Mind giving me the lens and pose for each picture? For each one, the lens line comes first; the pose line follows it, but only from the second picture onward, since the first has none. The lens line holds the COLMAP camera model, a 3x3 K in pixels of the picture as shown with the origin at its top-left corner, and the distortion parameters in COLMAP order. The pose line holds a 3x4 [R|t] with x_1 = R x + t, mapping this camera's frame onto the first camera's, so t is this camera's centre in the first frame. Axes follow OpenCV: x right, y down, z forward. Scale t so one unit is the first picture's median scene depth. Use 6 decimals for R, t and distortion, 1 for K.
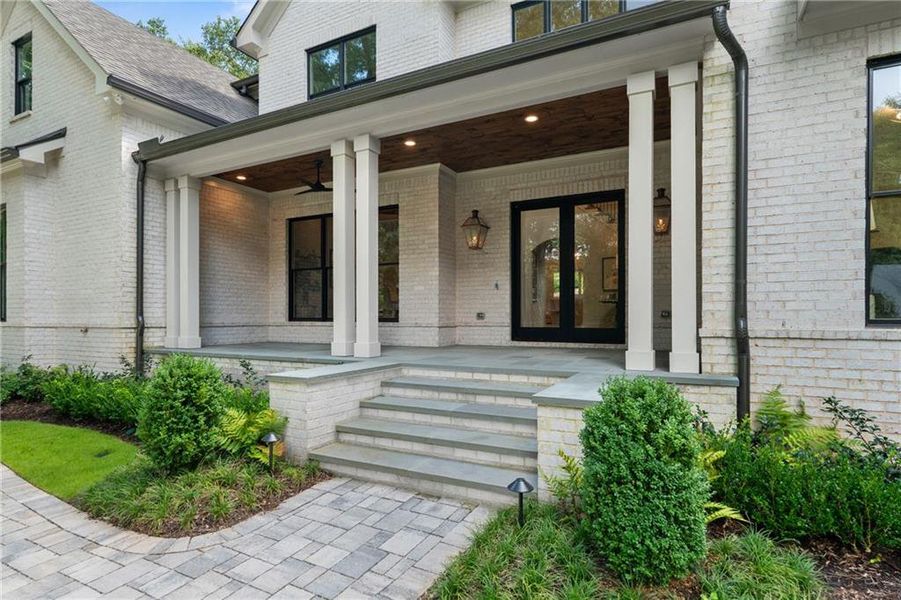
lens RADIAL K [[468.7, 0, 450.9], [0, 468.7, 306.1], [0, 0, 1]] dist [-0.004452, 0.003790]
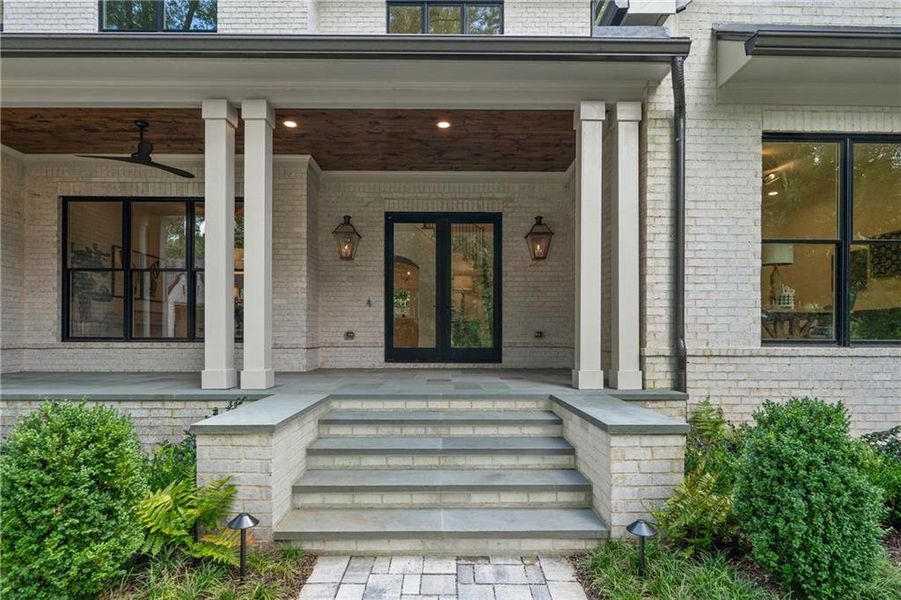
lens RADIAL K [[468.7, 0, 431.2], [0, 468.7, 326.7], [0, 0, 1]] dist [-0.004452, 0.003790]
pose [[0.884046, 0.011808, 0.467251, -0.385830], [-0.013427, 0.999910, 0.000134, 0.004268], [-0.467208, -0.006392, 0.884125, 0.249577]]
